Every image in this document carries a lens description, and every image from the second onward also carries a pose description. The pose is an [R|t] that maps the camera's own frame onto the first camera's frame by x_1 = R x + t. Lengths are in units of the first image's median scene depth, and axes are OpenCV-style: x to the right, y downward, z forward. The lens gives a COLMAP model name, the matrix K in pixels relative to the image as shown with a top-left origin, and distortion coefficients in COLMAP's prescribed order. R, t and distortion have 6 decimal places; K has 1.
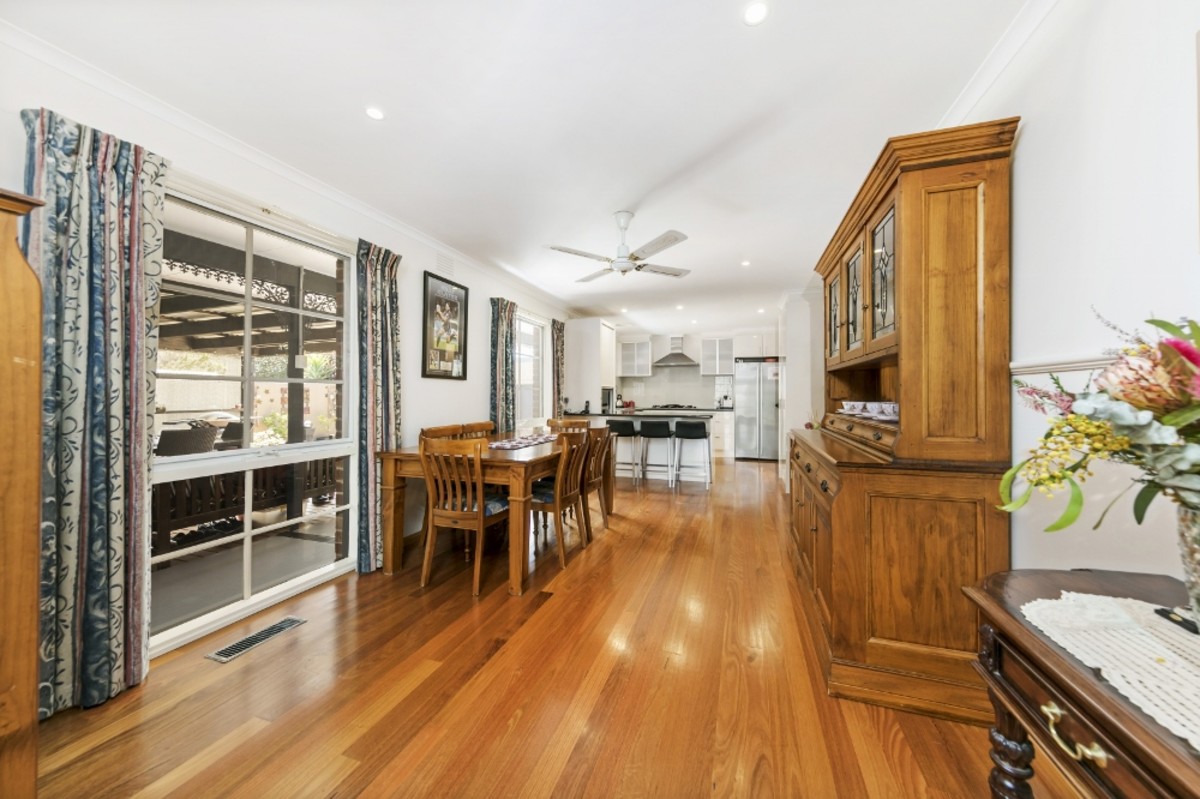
lens RADIAL K [[413.9, 0, 602.9], [0, 413.9, 400.1], [0, 0, 1]] dist [-0.000245, -0.000002]
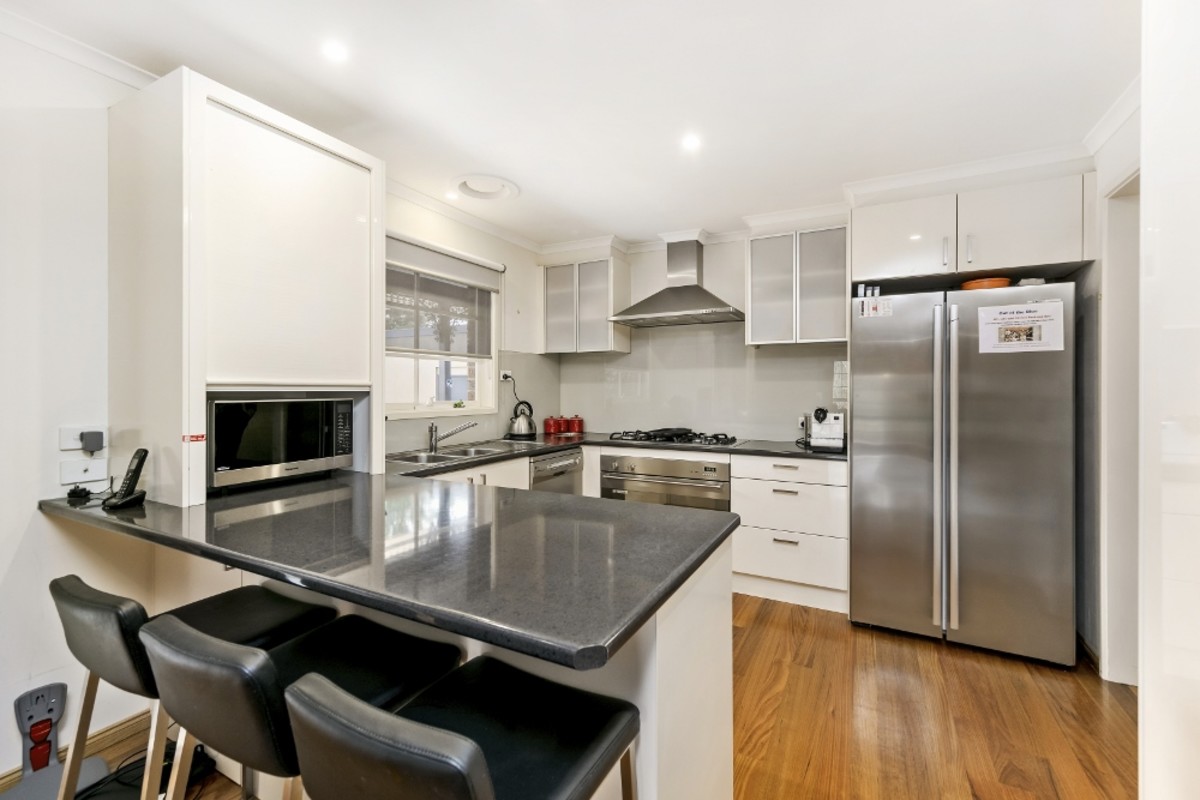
lens RADIAL K [[520.8, 0, 599.8], [0, 520.8, 395.2], [0, 0, 1]] dist [-0.001167, -0.000046]
pose [[0.986527, 0.000971, -0.163595, 0.198238], [-0.000027, 0.999983, 0.005775, -0.022311], [0.163598, -0.005692, 0.986511, 0.589708]]
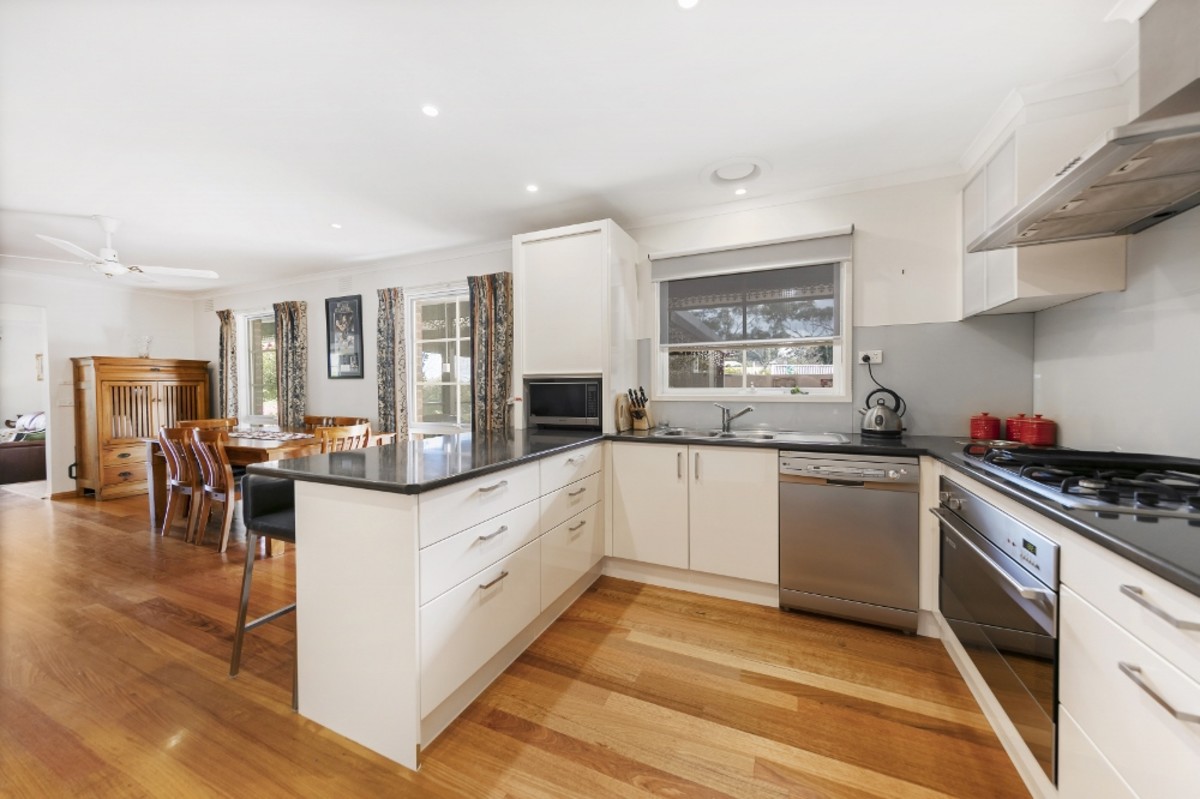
lens RADIAL K [[434.9, 0, 600.8], [0, 434.9, 391.6], [0, 0, 1]] dist [0.002032, 0.000053]
pose [[-0.096056, 0.017642, -0.995220, 0.388818], [0.001331, 0.999844, 0.017596, -0.017244], [0.995375, 0.000365, -0.096065, 0.890967]]
